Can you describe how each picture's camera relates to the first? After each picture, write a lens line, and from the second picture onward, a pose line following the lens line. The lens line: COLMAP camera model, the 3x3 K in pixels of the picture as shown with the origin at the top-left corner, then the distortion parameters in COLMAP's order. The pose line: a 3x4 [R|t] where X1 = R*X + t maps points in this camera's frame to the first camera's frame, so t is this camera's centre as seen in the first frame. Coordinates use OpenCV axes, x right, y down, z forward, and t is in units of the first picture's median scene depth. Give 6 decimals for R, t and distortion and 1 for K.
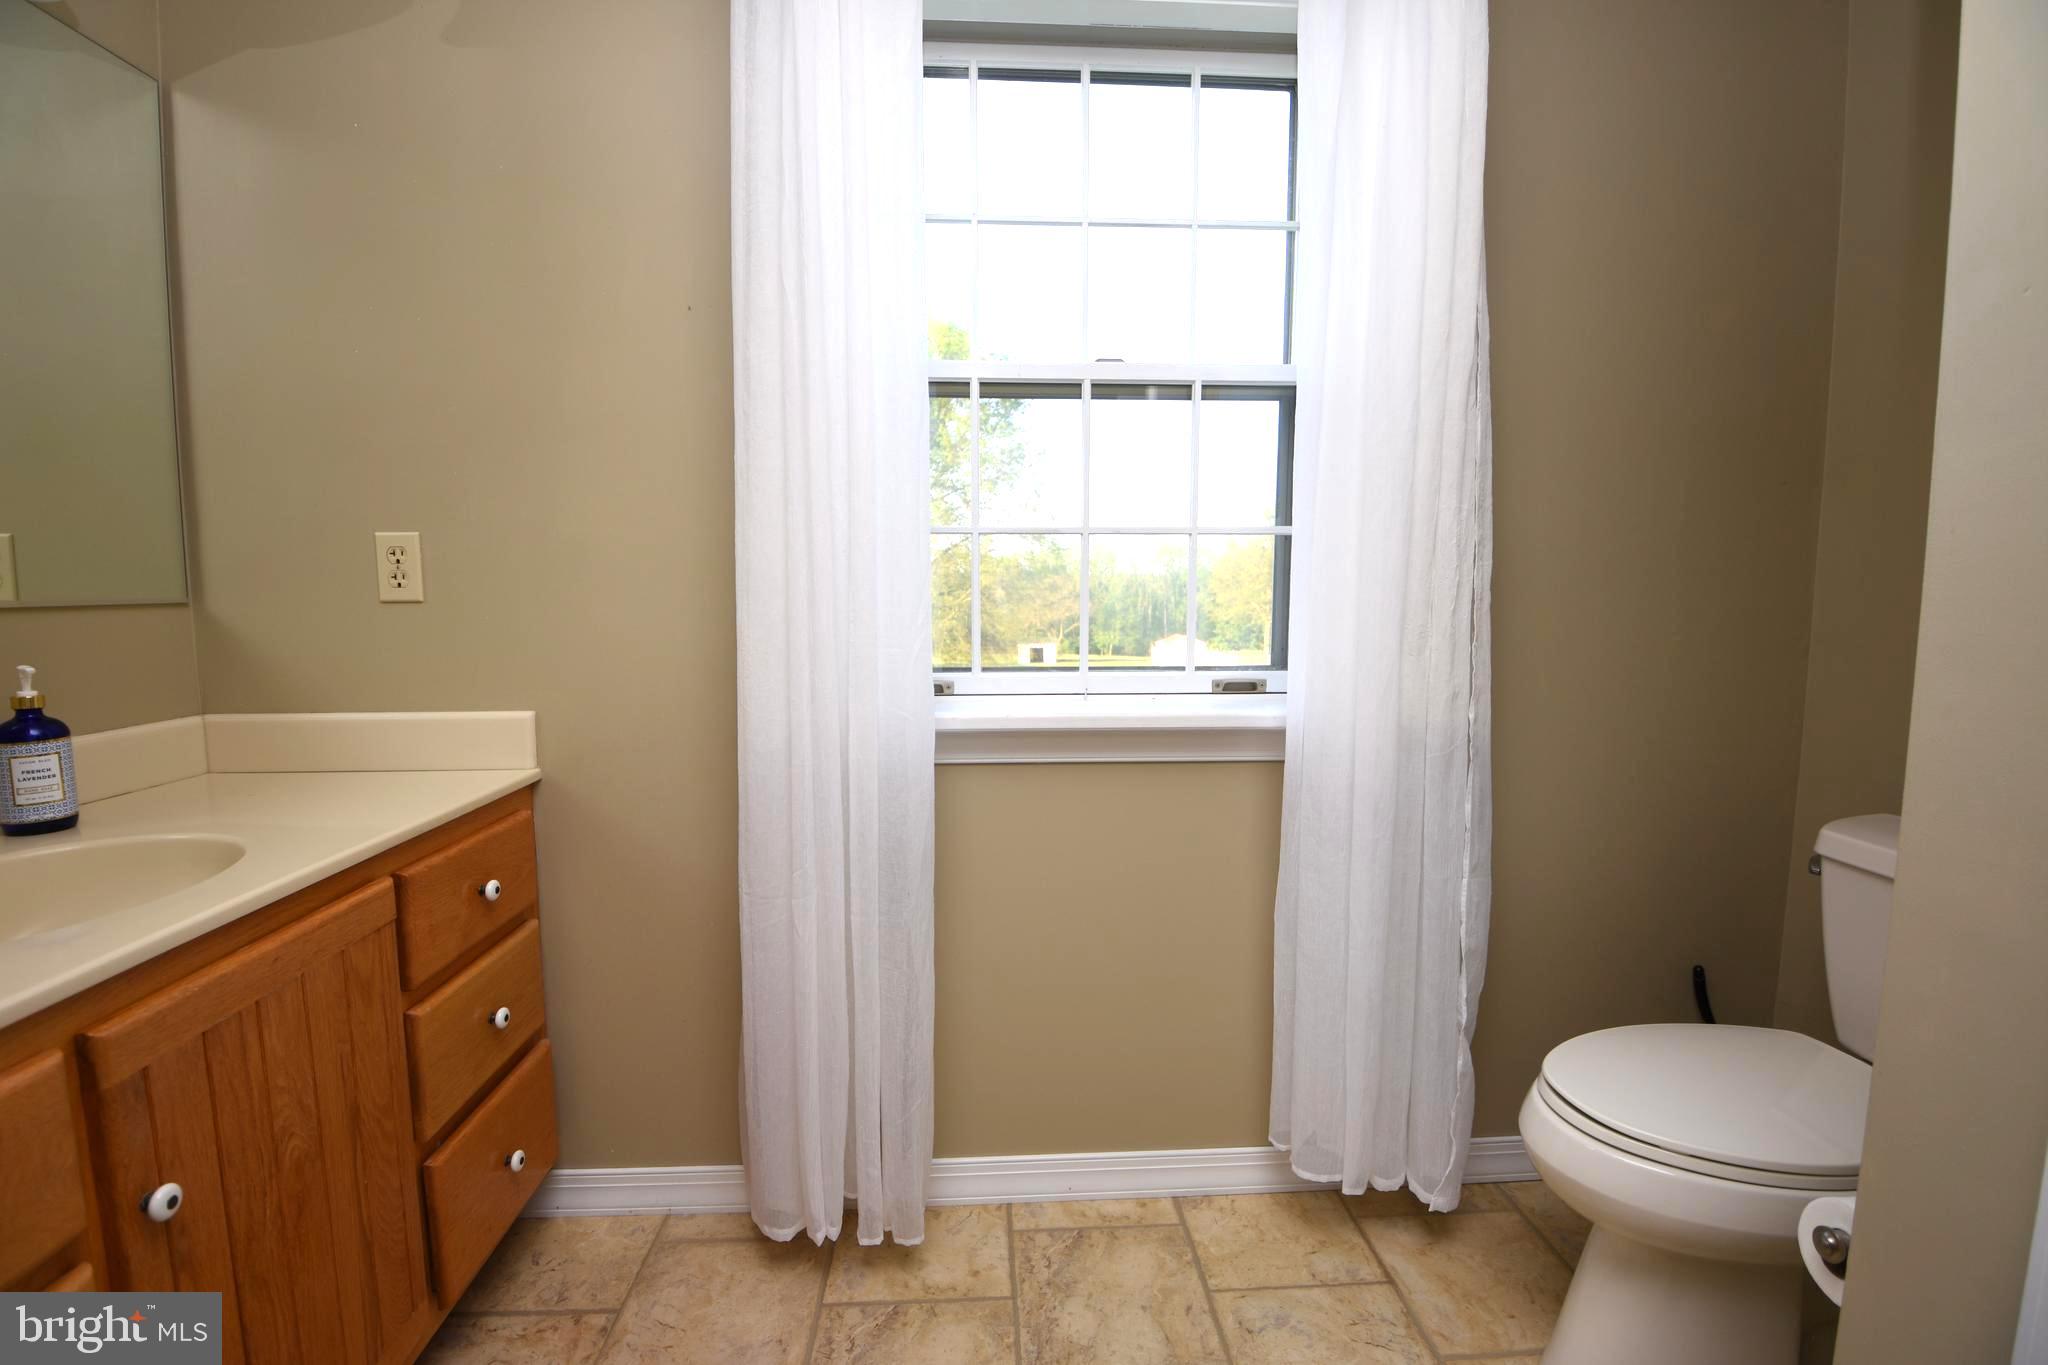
lens RADIAL K [[915.4, 0, 1017.2], [0, 915.4, 666.4], [0, 0, 1]] dist [-0.025153, -0.002358]
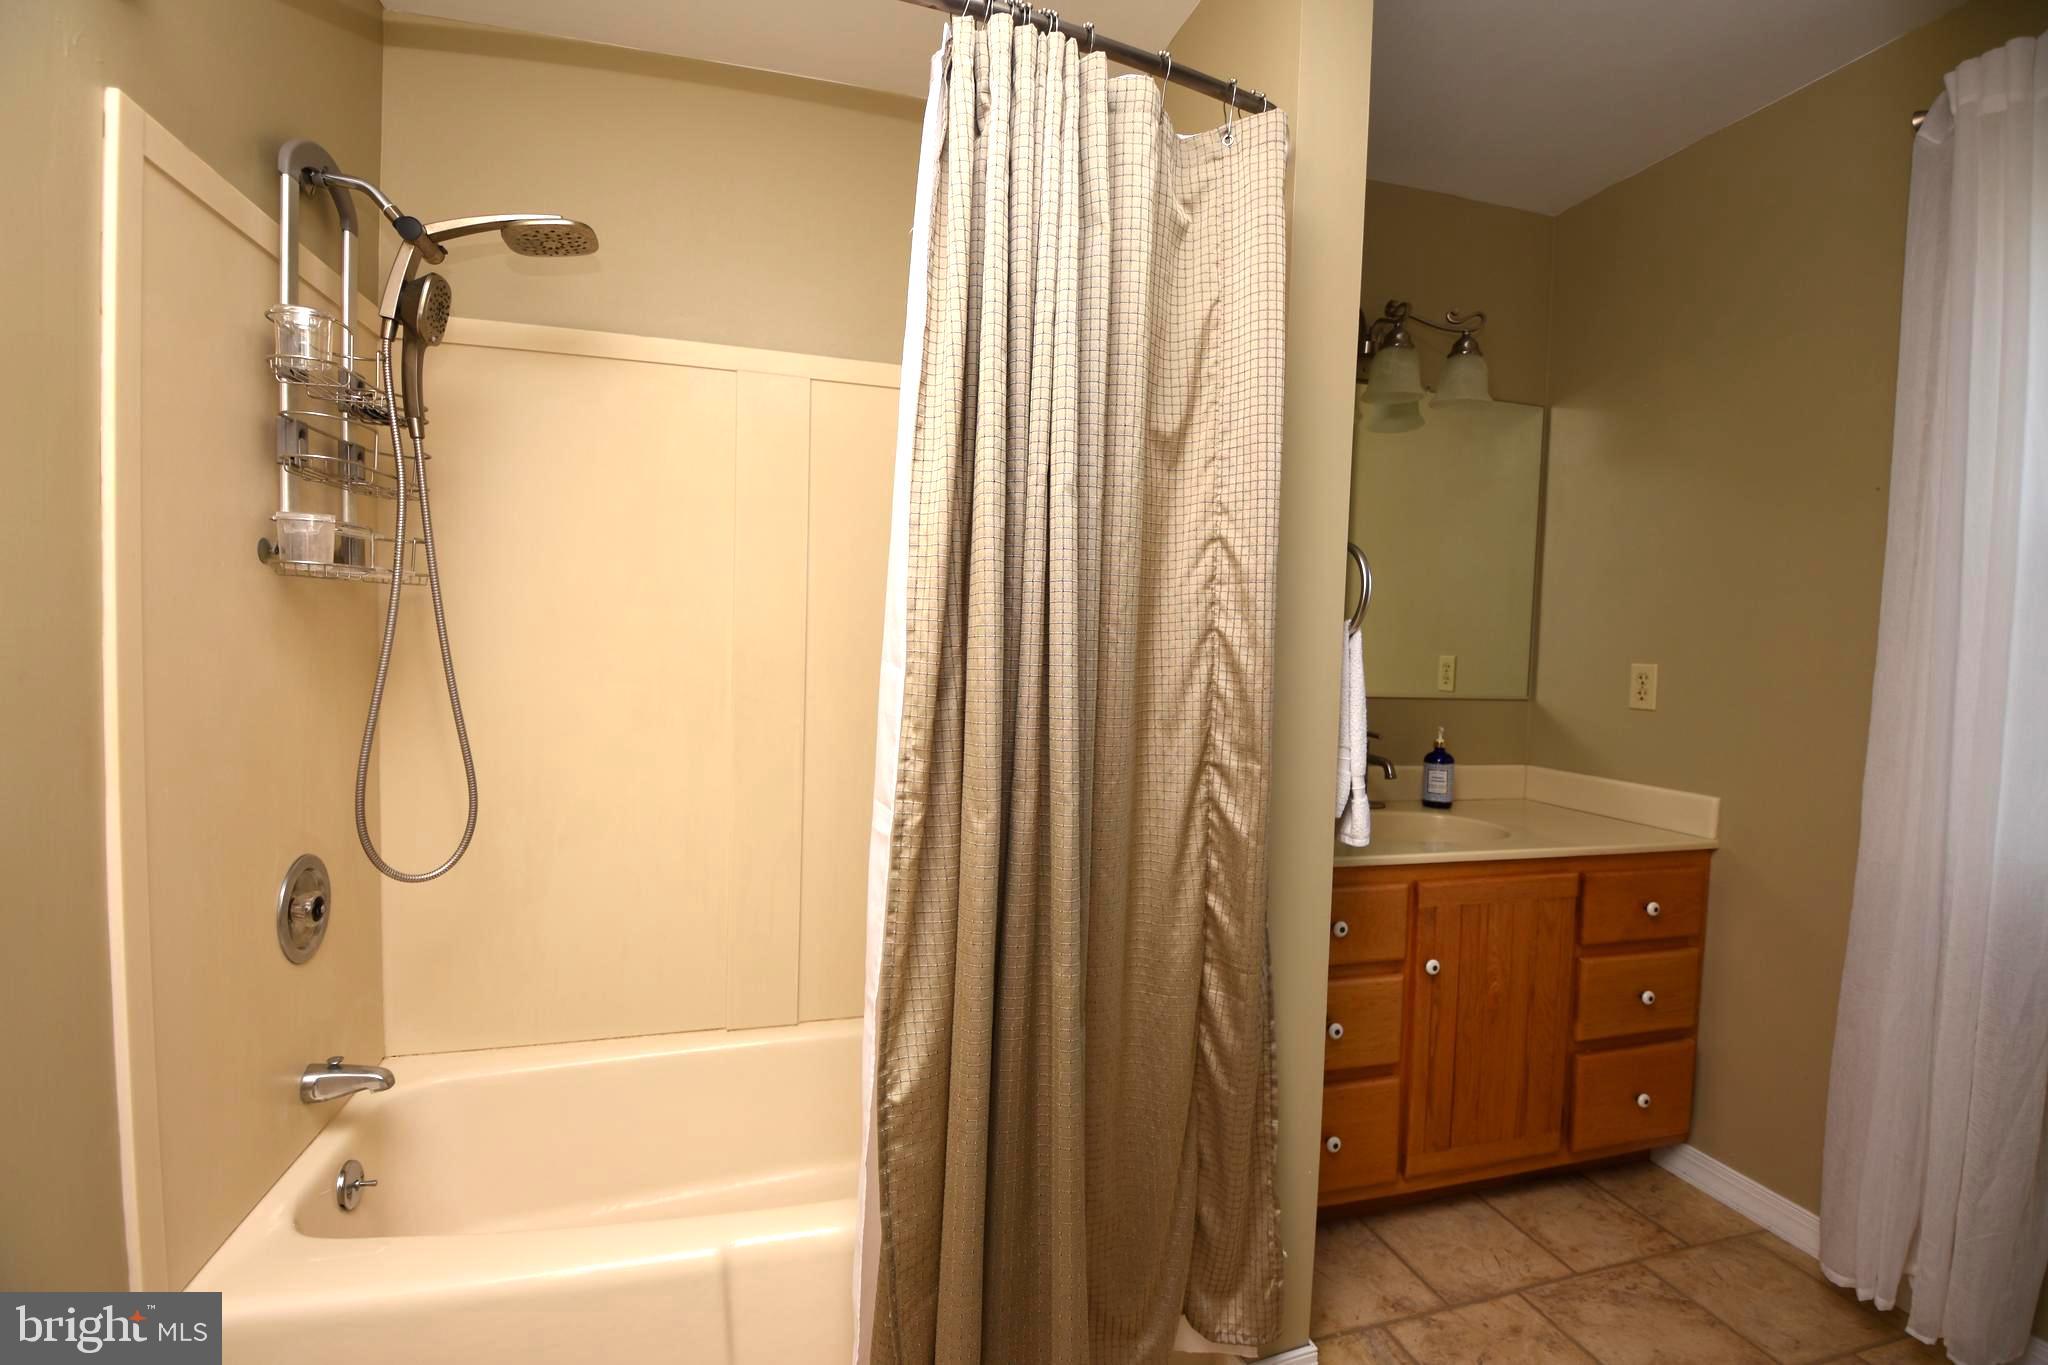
lens RADIAL K [[915.4, 0, 1020.5], [0, 915.4, 678.1], [0, 0, 1]] dist [-0.025153, -0.002358]
pose [[0.211905, 0.045784, -0.976217, 0.700001], [-0.121713, 0.992361, 0.020121, -0.035530], [0.969682, 0.114554, 0.215858, -0.411815]]
